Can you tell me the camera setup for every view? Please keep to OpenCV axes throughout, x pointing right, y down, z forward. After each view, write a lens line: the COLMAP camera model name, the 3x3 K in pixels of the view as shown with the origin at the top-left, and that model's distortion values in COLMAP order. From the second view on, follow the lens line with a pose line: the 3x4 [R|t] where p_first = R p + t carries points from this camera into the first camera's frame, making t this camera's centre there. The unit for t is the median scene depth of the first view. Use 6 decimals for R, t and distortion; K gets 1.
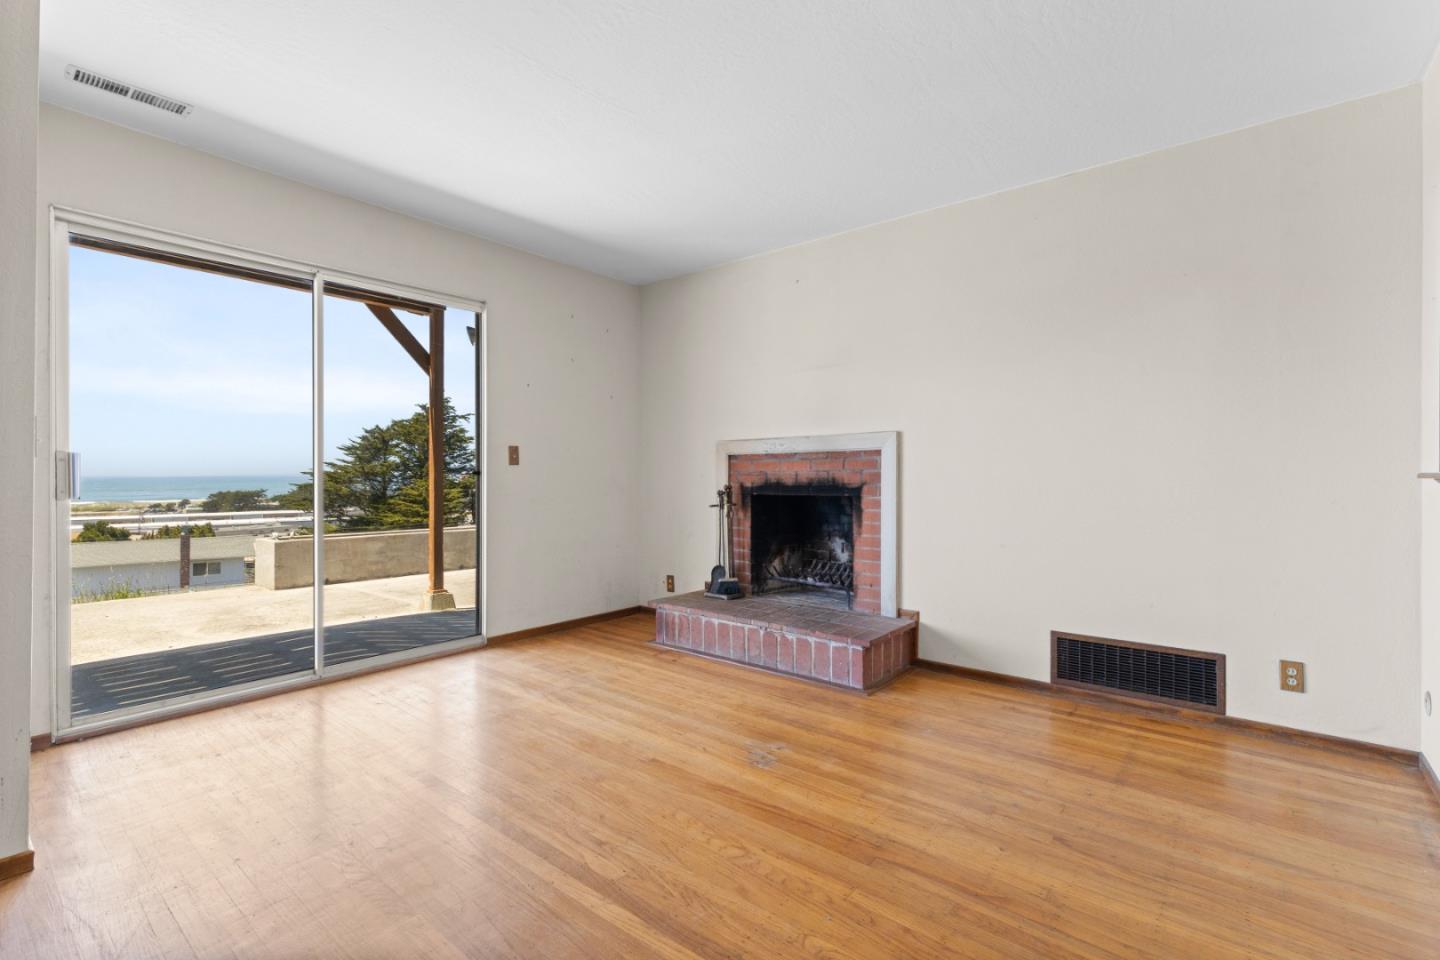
lens RADIAL K [[642.6, 0, 729.8], [0, 642.6, 477.8], [0, 0, 1]] dist [0.004636, 0.000107]
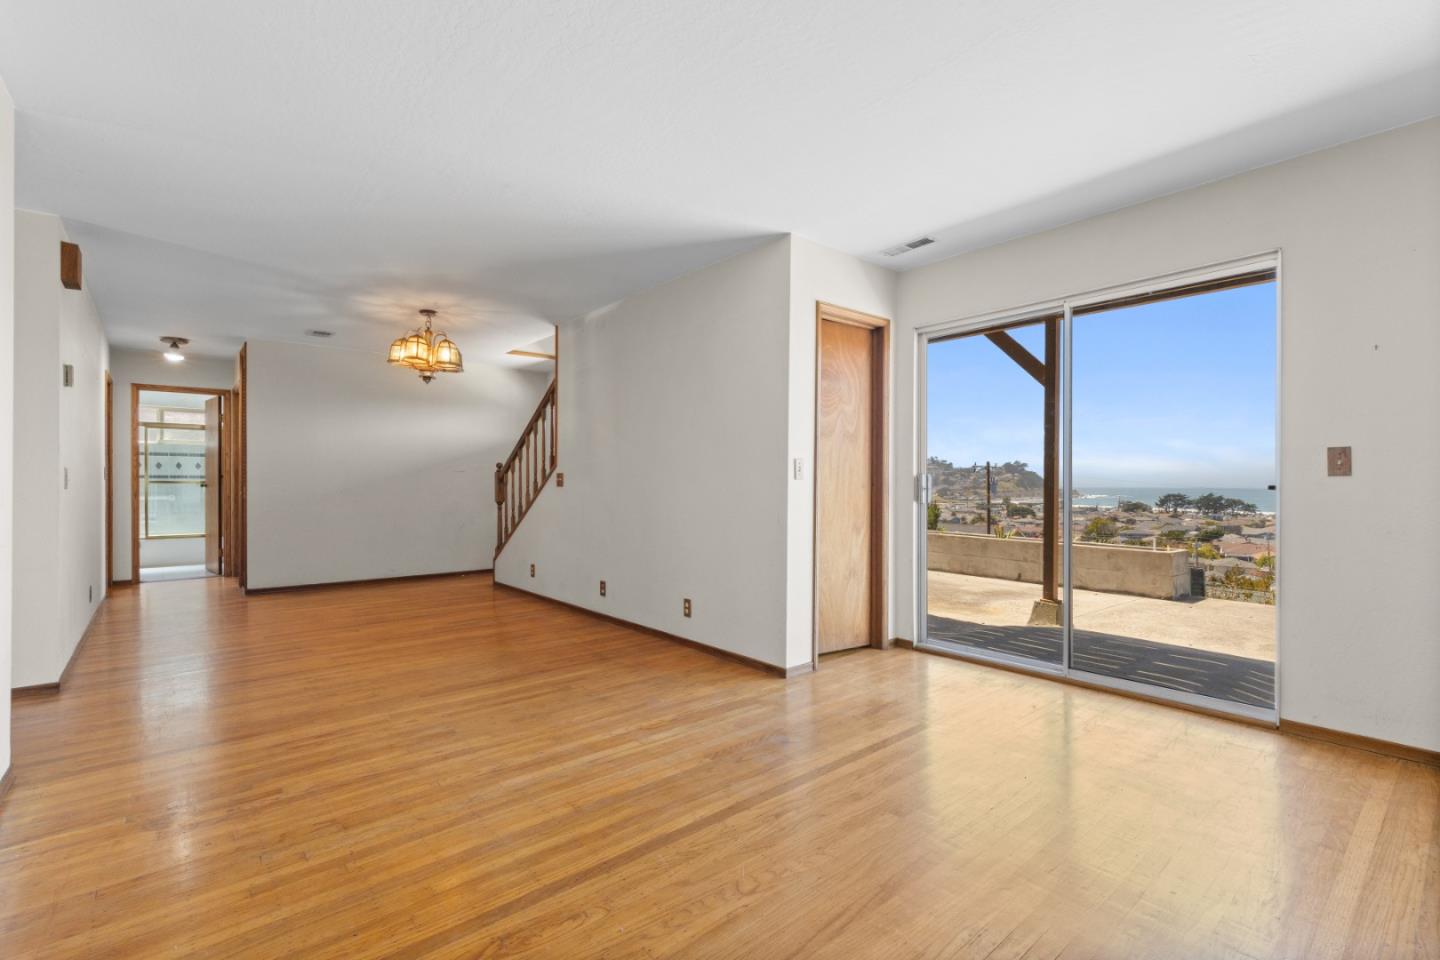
lens RADIAL K [[642.6, 0, 724.6], [0, 642.6, 485.1], [0, 0, 1]] dist [0.004636, 0.000107]
pose [[-0.188577, -0.000428, -0.982058, 0.043716], [-0.008282, 0.999965, 0.001155, -0.000604], [0.982023, 0.008351, -0.188574, 0.052639]]
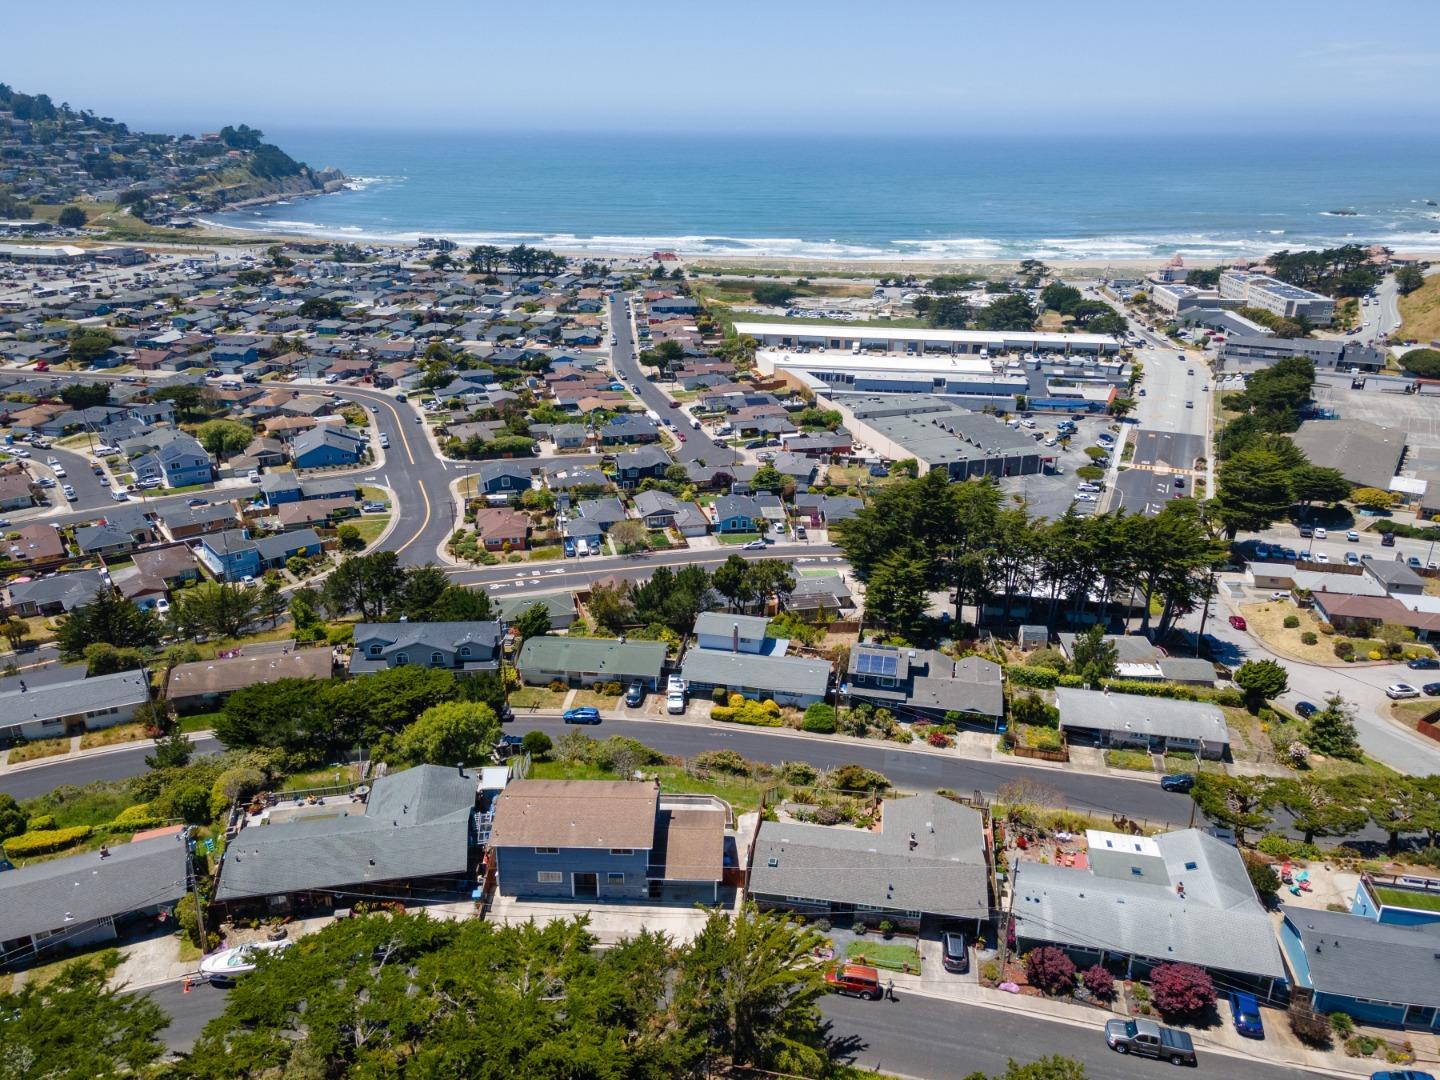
lens RADIAL K [[1048.1, 0, 733.9], [0, 1048.1, 529.0], [0, 0, 1]] dist [0.054545, -0.021329]
pose [[0.613782, 0.290647, -0.734027, 1.710681], [-0.015343, 0.933981, 0.356992, -1.542383], [0.789326, -0.207853, 0.577721, -1.014015]]
